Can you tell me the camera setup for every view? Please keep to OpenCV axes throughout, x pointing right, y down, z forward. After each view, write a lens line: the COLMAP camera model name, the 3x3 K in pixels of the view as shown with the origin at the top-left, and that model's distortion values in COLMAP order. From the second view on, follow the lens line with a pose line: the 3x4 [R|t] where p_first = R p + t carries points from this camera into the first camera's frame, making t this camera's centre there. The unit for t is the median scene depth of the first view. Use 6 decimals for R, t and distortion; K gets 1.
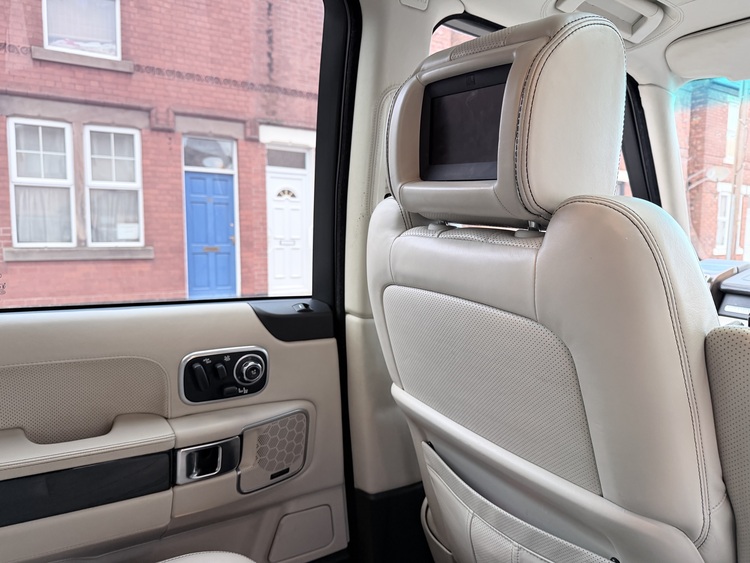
lens RADIAL K [[532.2, 0, 370.0], [0, 532.2, 283.5], [0, 0, 1]] dist [0.000579, -0.010328]
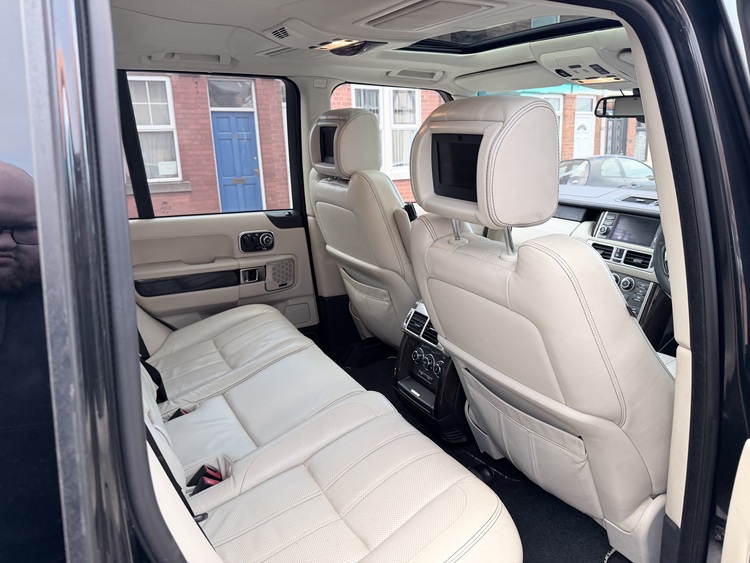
lens RADIAL K [[532.2, 0, 370.0], [0, 532.2, 283.5], [0, 0, 1]] dist [0.000579, -0.010328]
pose [[0.997882, -0.032841, -0.056146, 0.044072], [0.040530, 0.989064, 0.141811, 0.004088], [0.050875, -0.143786, 0.988300, -0.164960]]
